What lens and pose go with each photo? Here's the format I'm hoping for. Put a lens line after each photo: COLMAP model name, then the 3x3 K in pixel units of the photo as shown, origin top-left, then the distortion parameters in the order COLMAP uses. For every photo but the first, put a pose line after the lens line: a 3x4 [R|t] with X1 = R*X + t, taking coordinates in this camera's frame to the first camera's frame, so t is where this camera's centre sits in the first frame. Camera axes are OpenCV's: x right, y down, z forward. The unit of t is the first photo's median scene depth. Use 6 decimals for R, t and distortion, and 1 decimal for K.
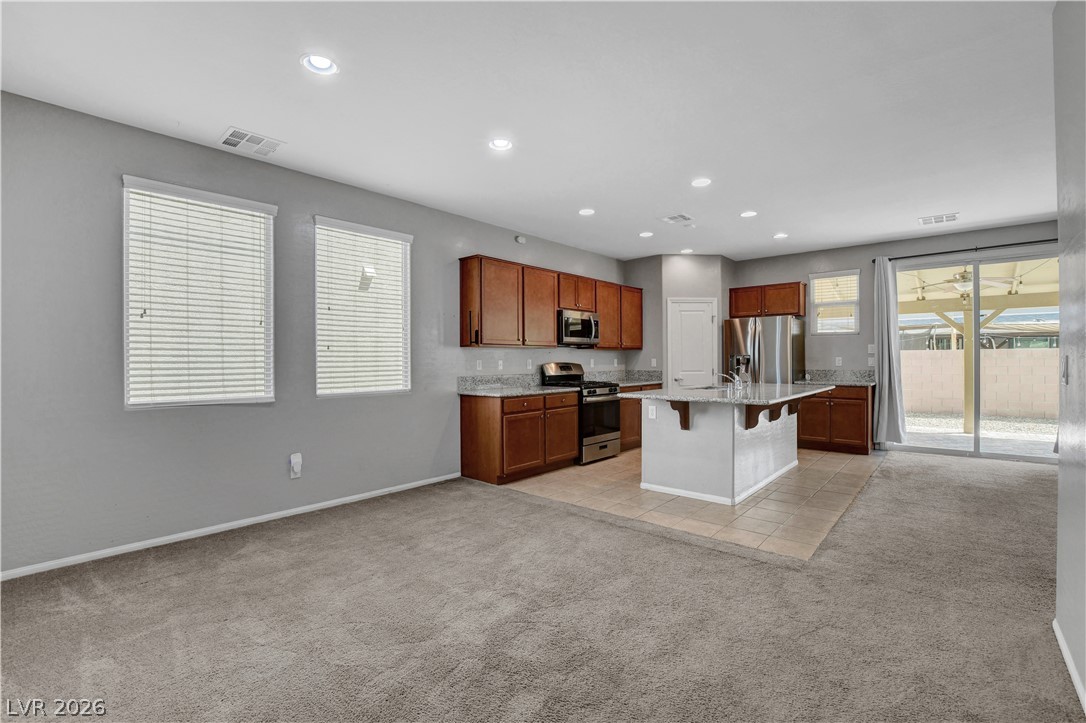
lens RADIAL K [[483.6, 0, 539.1], [0, 483.6, 359.3], [0, 0, 1]] dist [-0.031906, 0.002962]
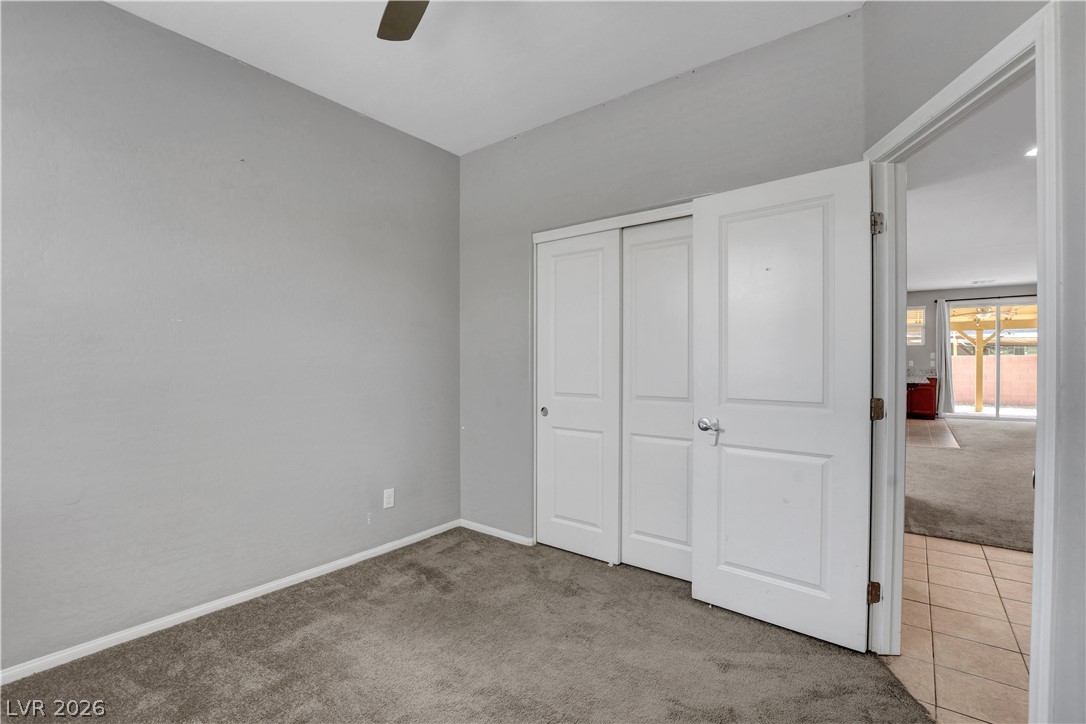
lens RADIAL K [[483.6, 0, 544.9], [0, 483.6, 363.3], [0, 0, 1]] dist [-0.031906, 0.002962]
pose [[0.997607, 0.007970, 0.068685, -0.745035], [-0.008487, 0.999938, 0.007236, 0.004613], [-0.068623, -0.007802, 0.997612, -0.526610]]
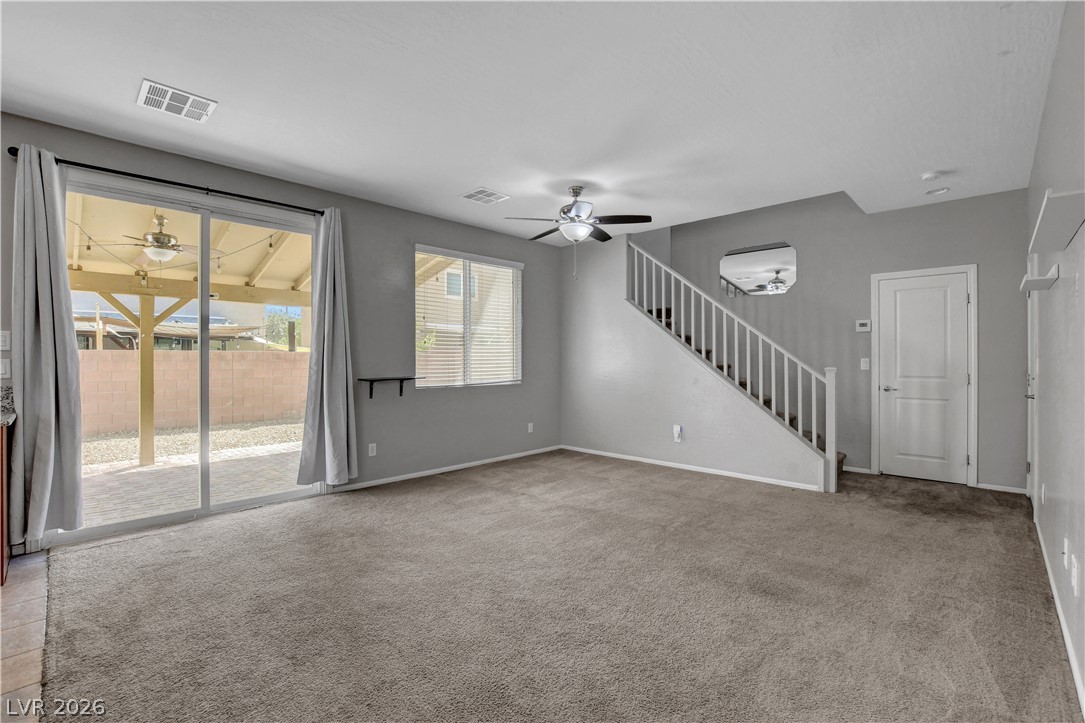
lens RADIAL K [[483.2, 0, 532.0], [0, 483.2, 358.5], [0, 0, 1]] dist [-0.031906, 0.002962]
pose [[0.053306, 0.006384, 0.998558, 0.281685], [-0.000674, 0.999980, -0.006357, -0.002176], [-0.998578, -0.000334, 0.053309, 0.480043]]
